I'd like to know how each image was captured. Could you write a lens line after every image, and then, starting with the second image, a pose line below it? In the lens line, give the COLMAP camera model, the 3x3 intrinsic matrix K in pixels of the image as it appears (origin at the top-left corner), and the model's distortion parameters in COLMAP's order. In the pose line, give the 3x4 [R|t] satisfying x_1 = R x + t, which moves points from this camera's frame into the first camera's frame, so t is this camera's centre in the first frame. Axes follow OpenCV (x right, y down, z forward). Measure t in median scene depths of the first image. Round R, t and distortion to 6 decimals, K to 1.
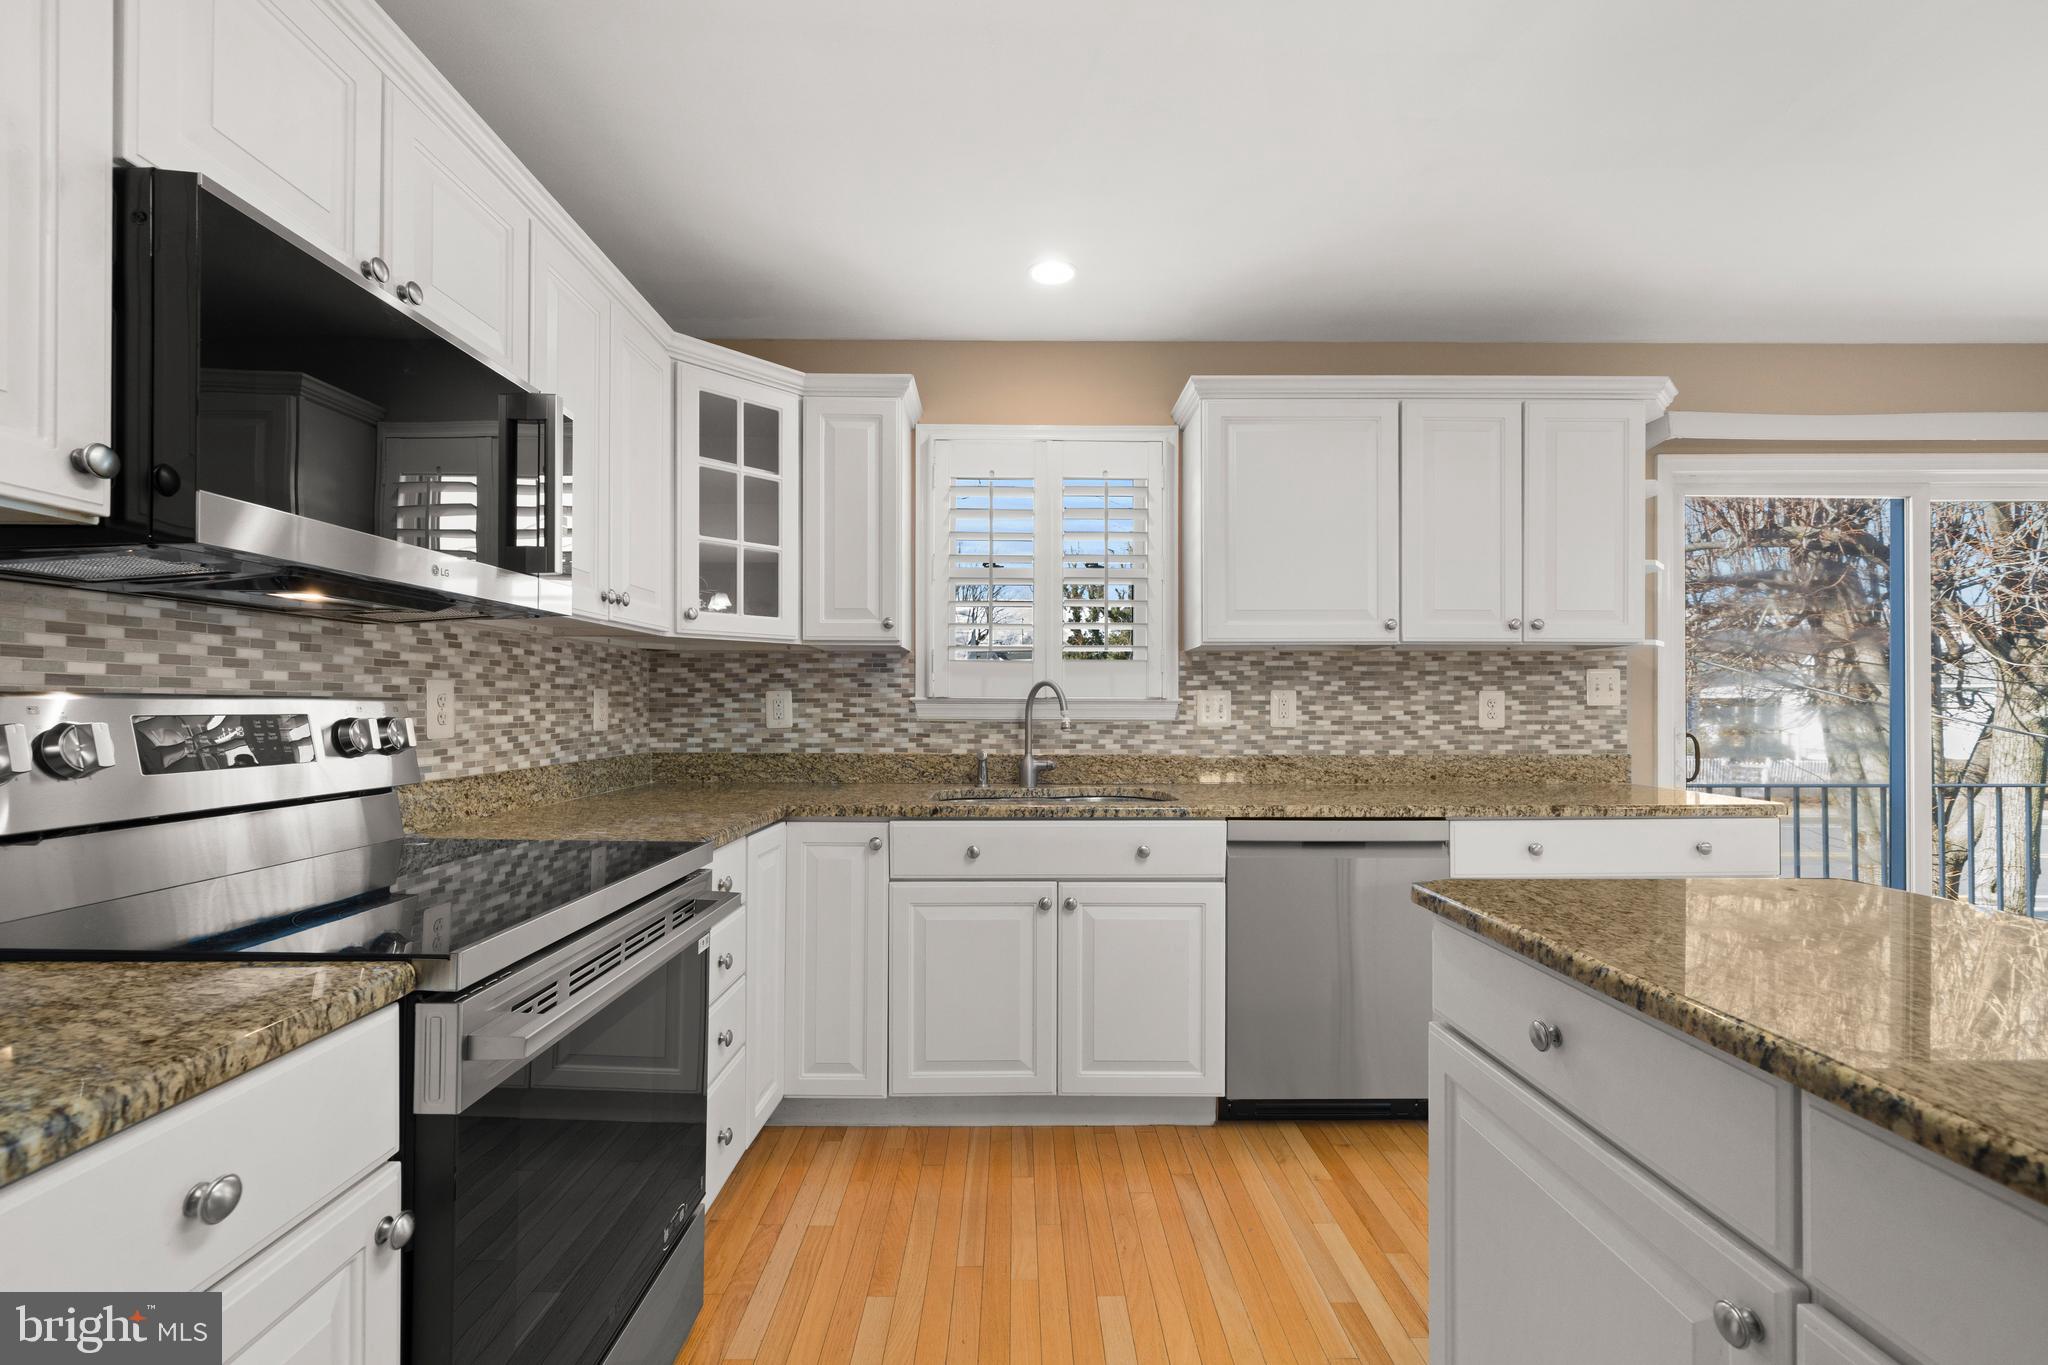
lens RADIAL K [[867.5, 0, 1022.5], [0, 867.5, 704.7], [0, 0, 1]] dist [-0.000286, -0.000089]
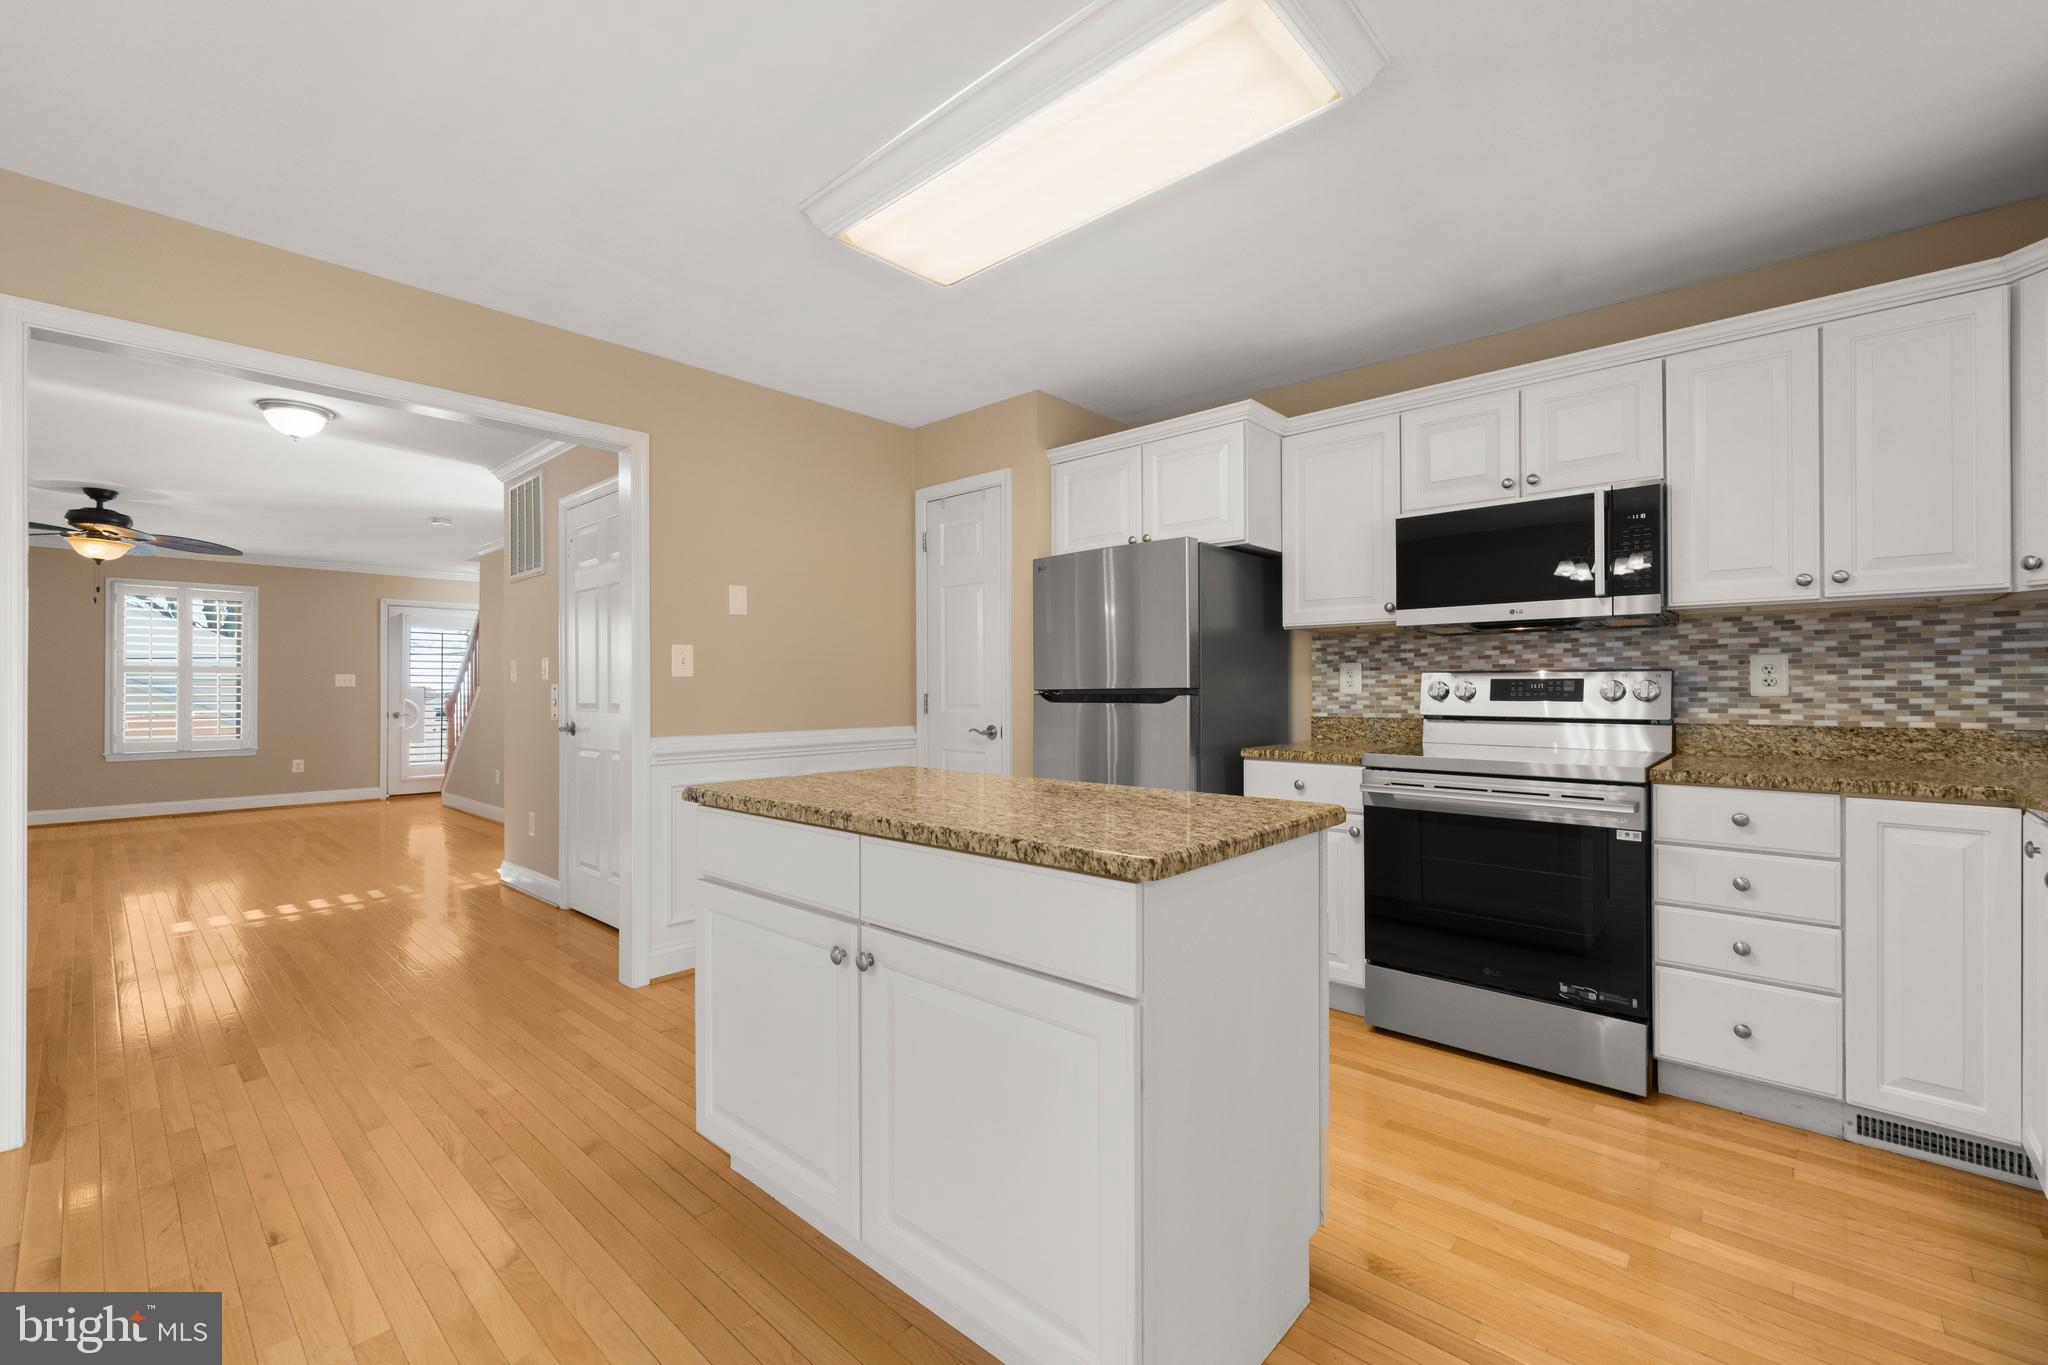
lens RADIAL K [[854.6, 0, 1019.8], [0, 854.6, 682.5], [0, 0, 1]] dist [-0.000726, 0.000441]
pose [[-0.683437, -0.004190, -0.729997, 0.752744], [0.002294, 0.999966, -0.007887, 0.015961], [0.730006, -0.007065, -0.683405, 0.679075]]
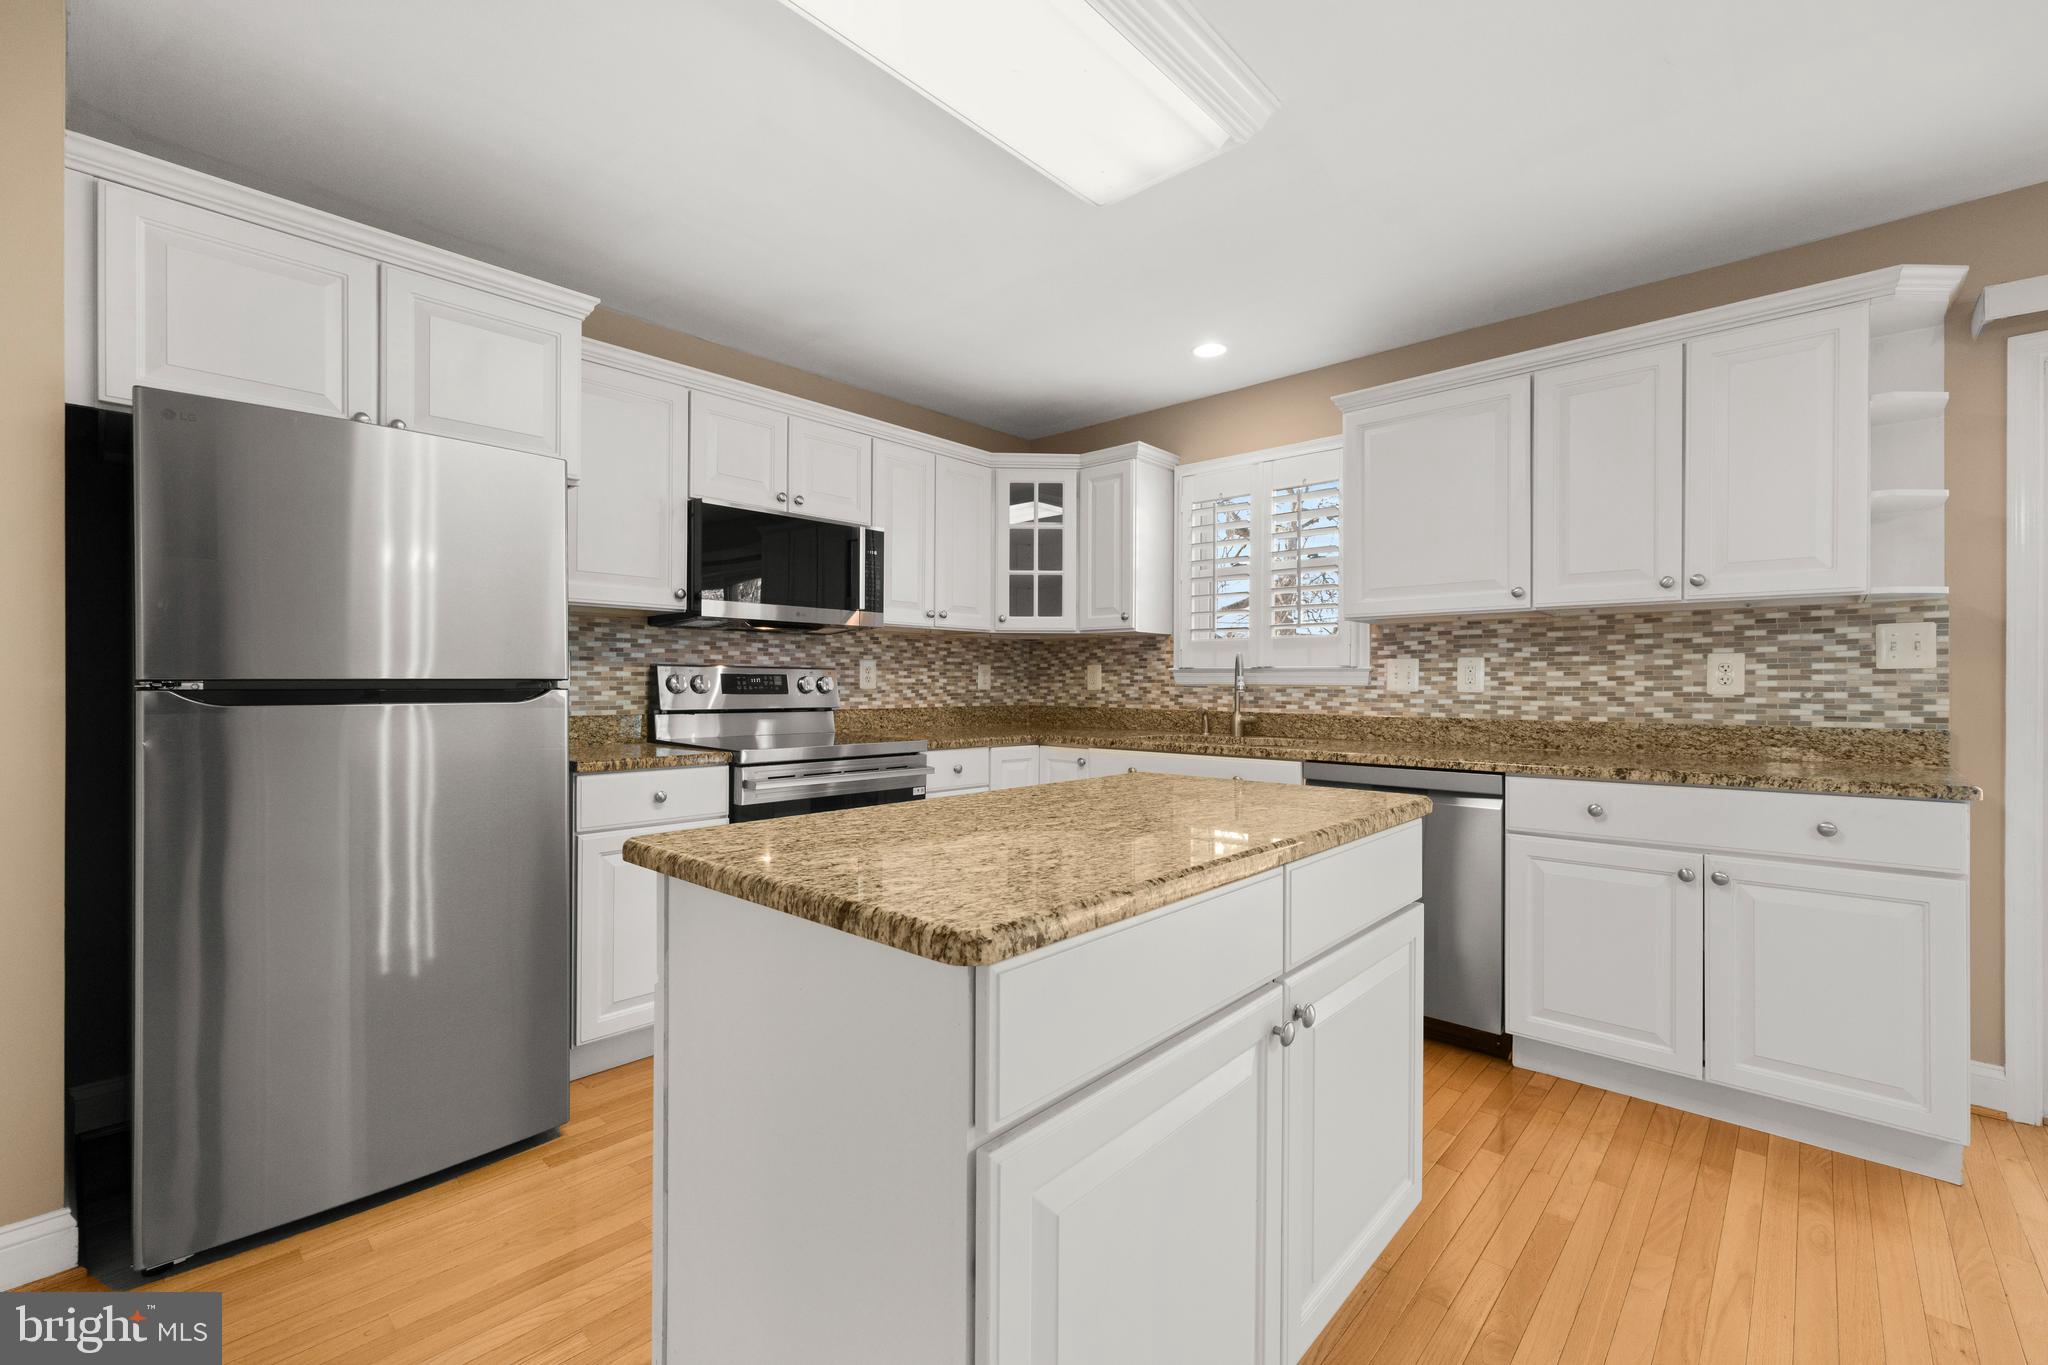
lens RADIAL K [[859.9, 0, 1017.9], [0, 859.9, 683.9], [0, 0, 1]] dist [-0.001536, -0.000115]
pose [[0.725693, 0.001081, -0.688018, 0.626459], [-0.002550, 0.999996, -0.001118, 0.018390], [0.688014, 0.002566, 0.725693, -0.144656]]
